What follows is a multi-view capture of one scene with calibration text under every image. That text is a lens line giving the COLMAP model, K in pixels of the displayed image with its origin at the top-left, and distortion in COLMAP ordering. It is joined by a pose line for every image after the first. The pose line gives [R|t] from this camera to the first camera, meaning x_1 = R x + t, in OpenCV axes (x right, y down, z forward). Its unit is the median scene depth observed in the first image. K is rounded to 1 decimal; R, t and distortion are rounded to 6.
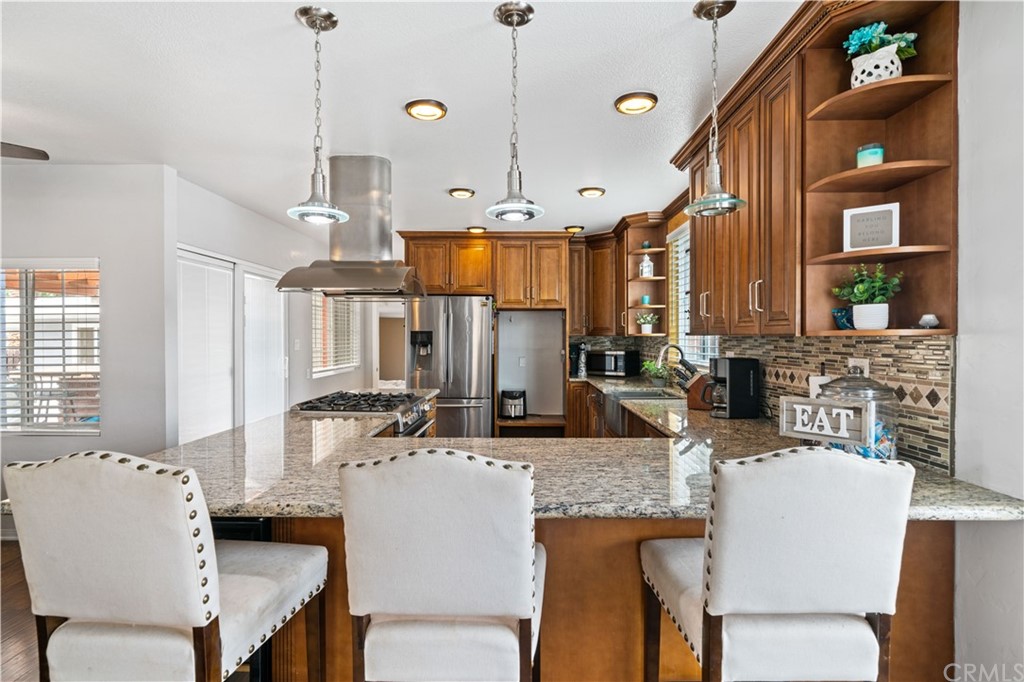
lens RADIAL K [[516.6, 0, 512.0], [0, 516.6, 341.0], [0, 0, 1]] dist [-0.000204, -0.000263]
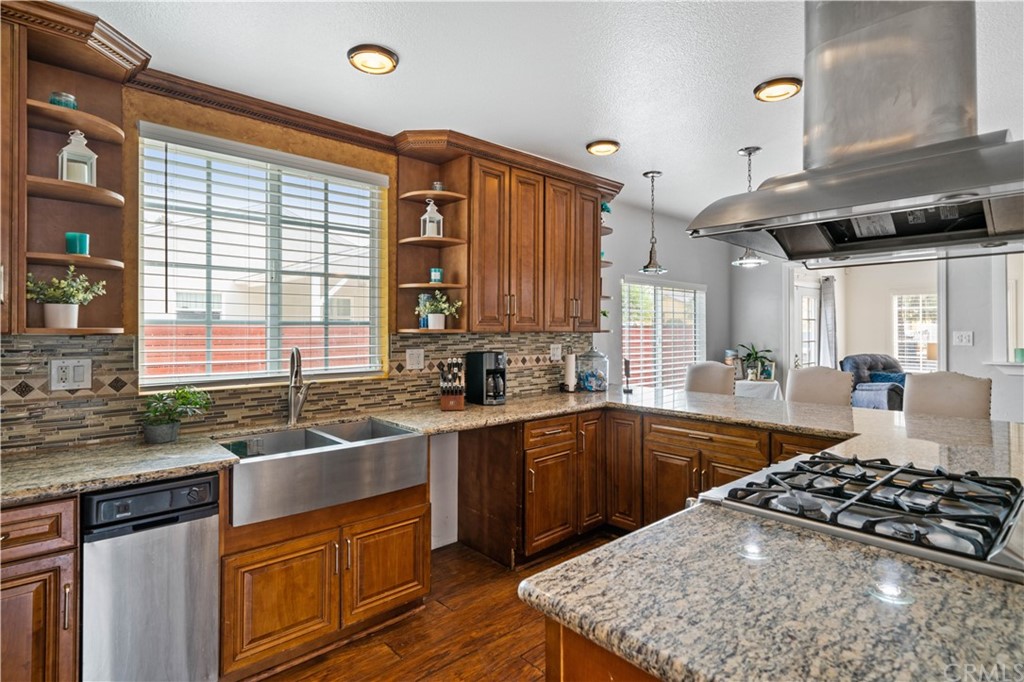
lens RADIAL K [[519.4, 0, 512.6], [0, 519.4, 328.4], [0, 0, 1]] dist [0.000174, 0.000110]
pose [[-0.689994, 0.010196, 0.723744, -0.530820], [0.010430, 0.999937, -0.004144, -0.016739], [-0.723740, 0.004689, -0.690057, 2.074479]]
